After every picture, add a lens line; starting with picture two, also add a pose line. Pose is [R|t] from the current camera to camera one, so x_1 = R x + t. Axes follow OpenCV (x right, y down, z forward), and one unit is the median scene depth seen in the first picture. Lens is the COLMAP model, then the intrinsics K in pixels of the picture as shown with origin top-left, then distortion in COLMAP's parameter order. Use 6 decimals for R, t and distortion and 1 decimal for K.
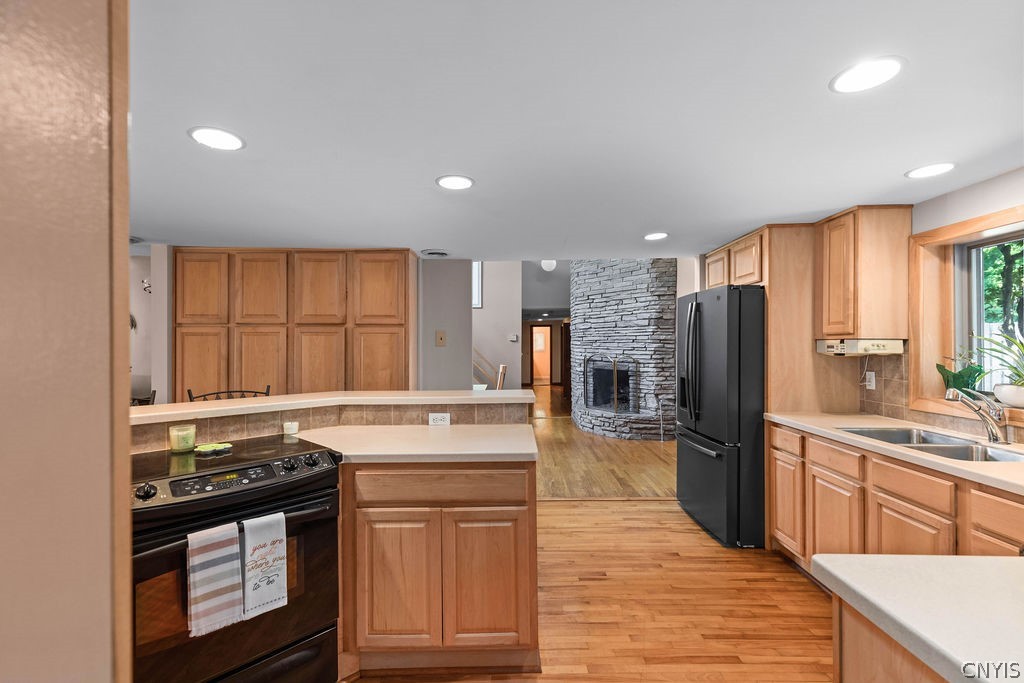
lens RADIAL K [[467.4, 0, 510.2], [0, 467.4, 342.1], [0, 0, 1]] dist [0.009522, -0.001503]
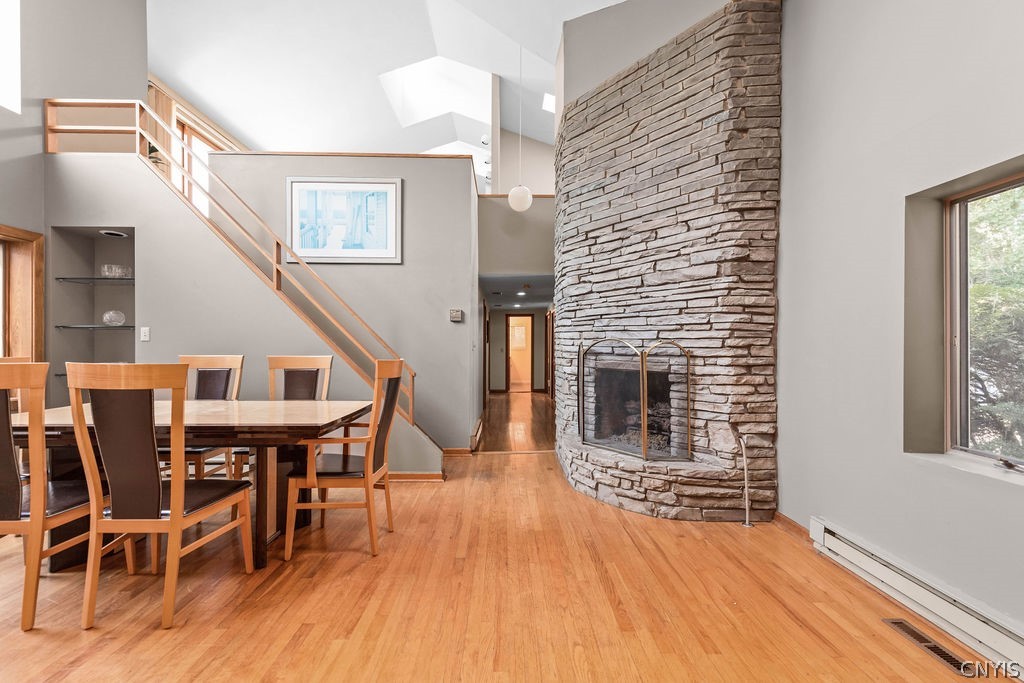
lens RADIAL K [[467.4, 0, 512.4], [0, 467.4, 345.0], [0, 0, 1]] dist [0.009522, -0.001503]
pose [[0.999589, 0.004574, 0.028286, 0.074489], [-0.004557, 0.999989, -0.000677, 0.033592], [-0.028289, 0.000548, 0.999600, 0.515829]]
